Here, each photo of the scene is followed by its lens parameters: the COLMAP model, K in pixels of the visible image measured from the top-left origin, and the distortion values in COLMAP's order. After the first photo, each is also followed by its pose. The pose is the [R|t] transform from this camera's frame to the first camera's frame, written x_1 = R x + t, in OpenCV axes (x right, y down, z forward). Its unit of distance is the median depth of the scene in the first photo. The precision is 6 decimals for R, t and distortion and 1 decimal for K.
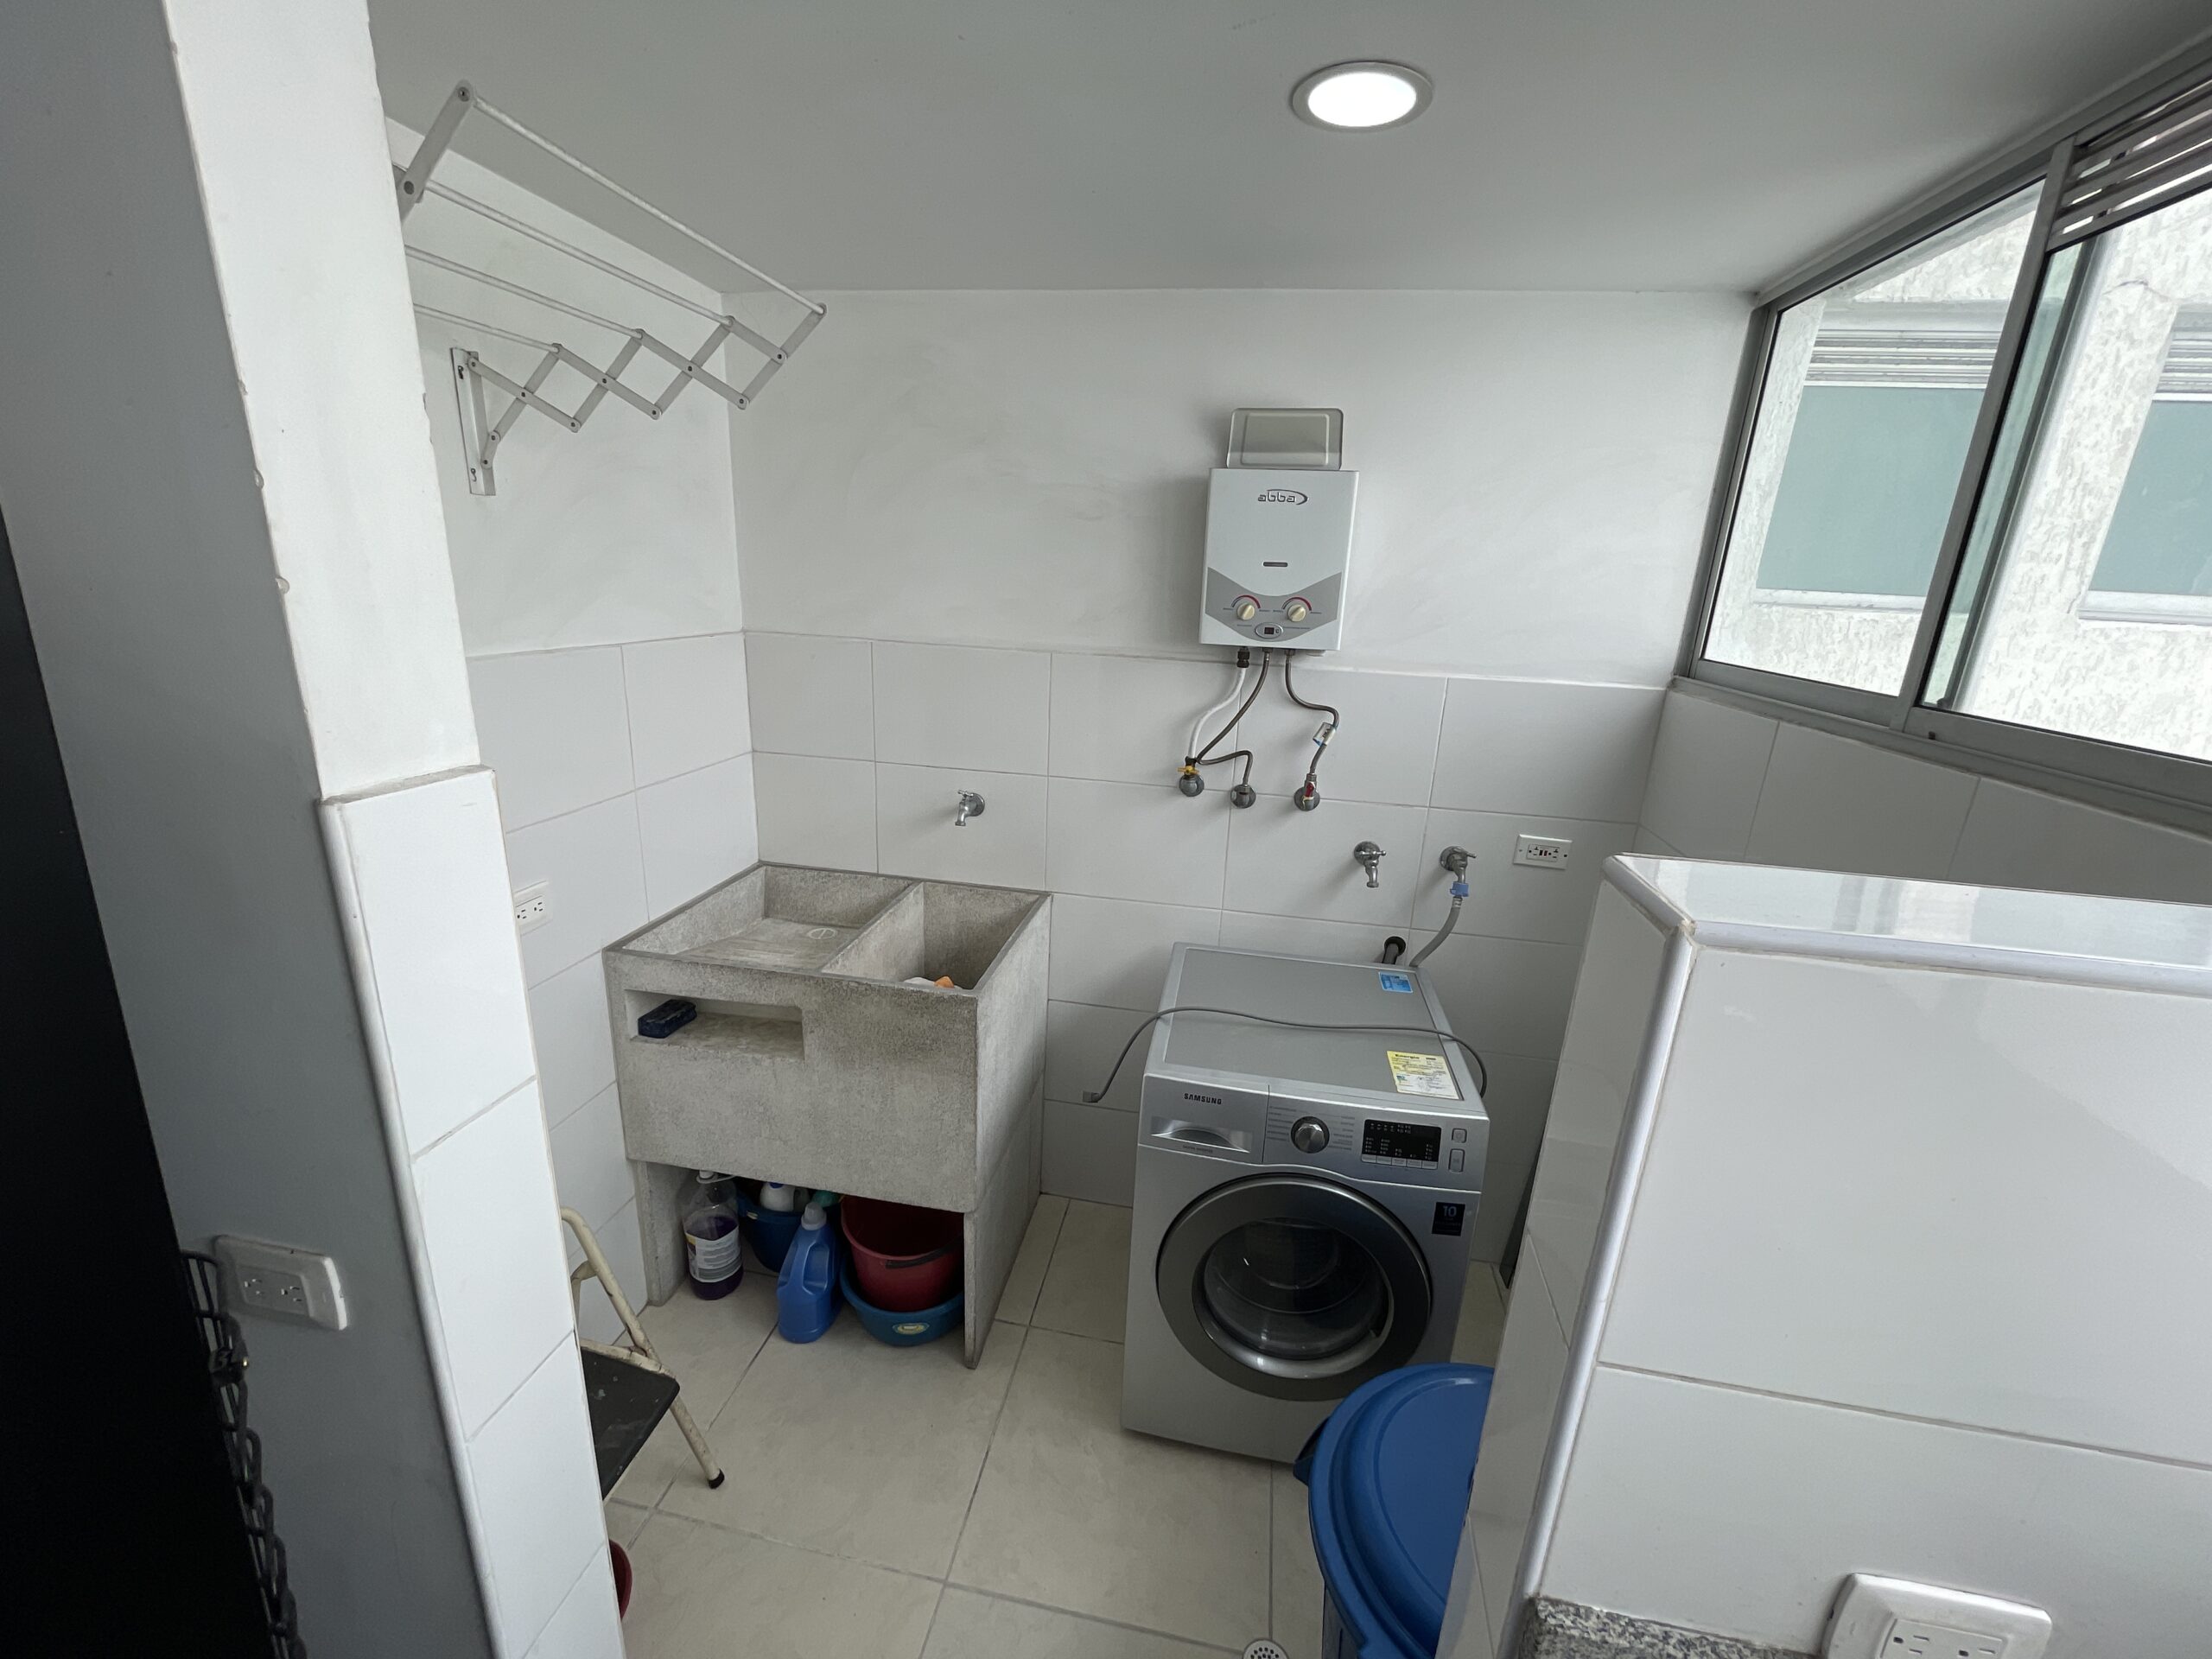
lens RADIAL K [[897.6, 0, 1106.0], [0, 897.6, 829.5], [0, 0, 1]] dist [-0.002077, -0.000251]
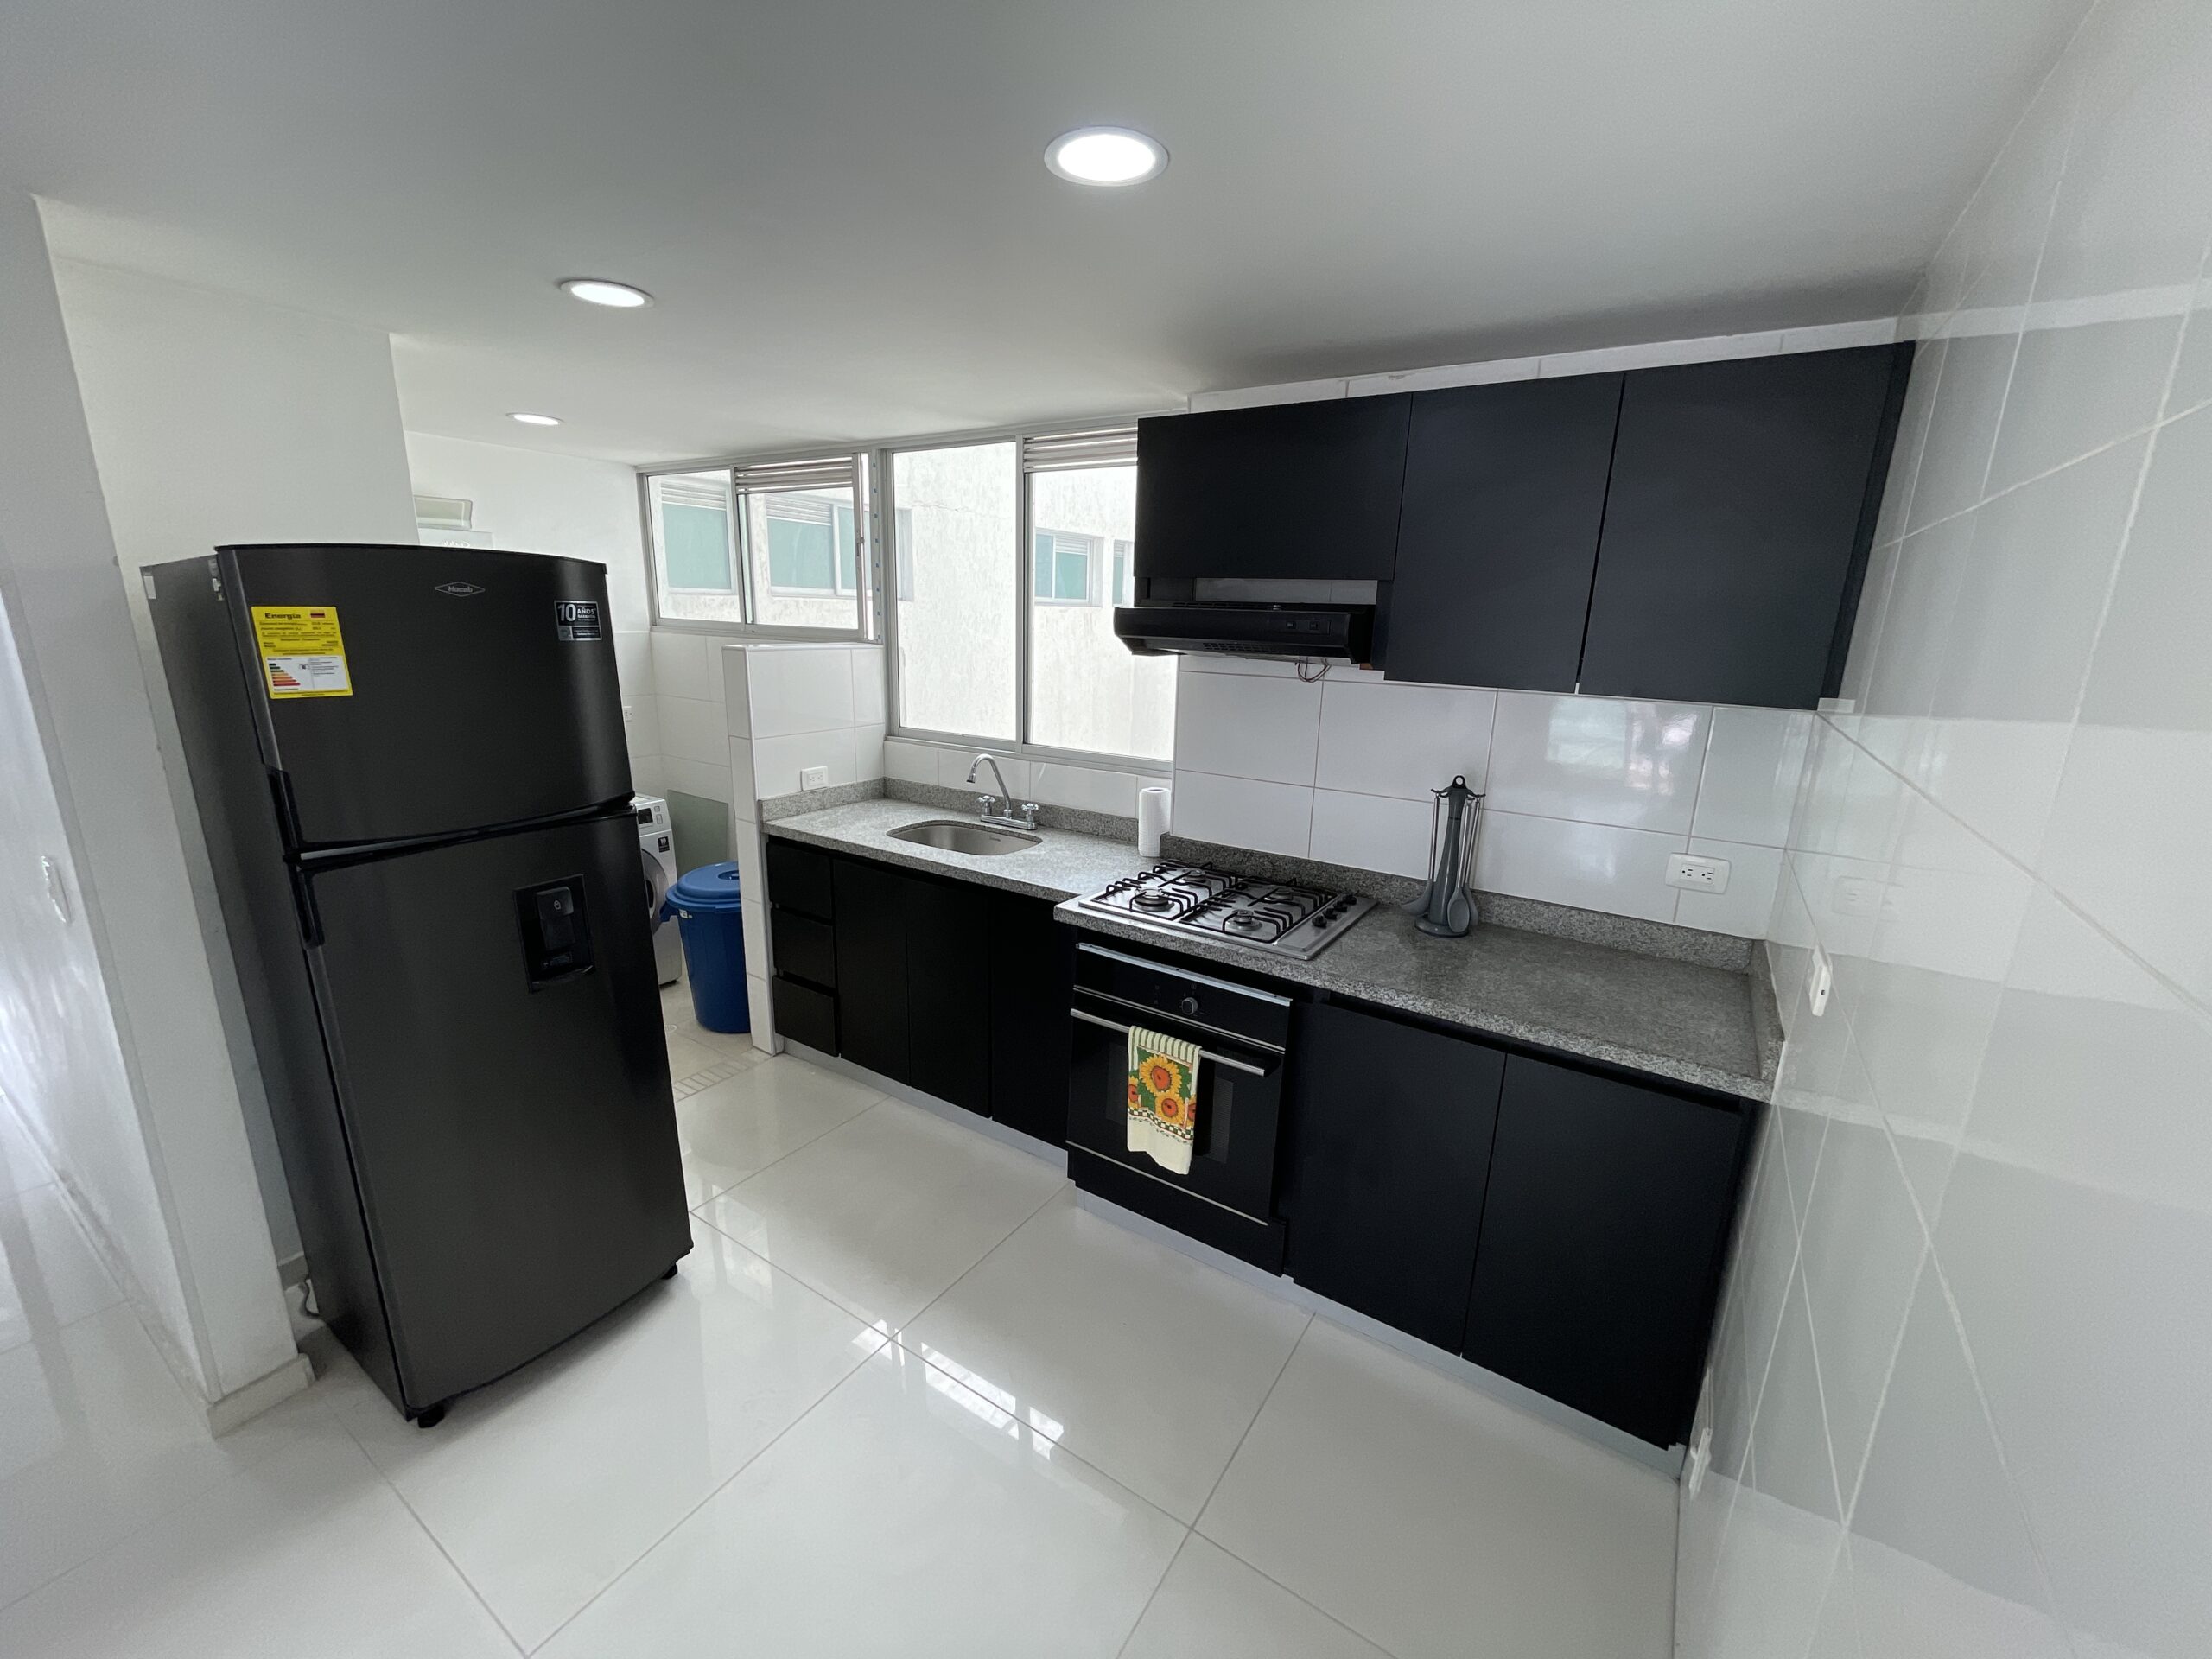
lens RADIAL K [[897.6, 0, 1106.0], [0, 897.6, 829.5], [0, 0, 1]] dist [-0.002077, -0.000251]
pose [[0.391742, -0.254133, 0.884282, -1.183371], [0.238488, 0.956296, 0.169177, 0.239057], [-0.888629, 0.144617, 0.435229, -1.057343]]
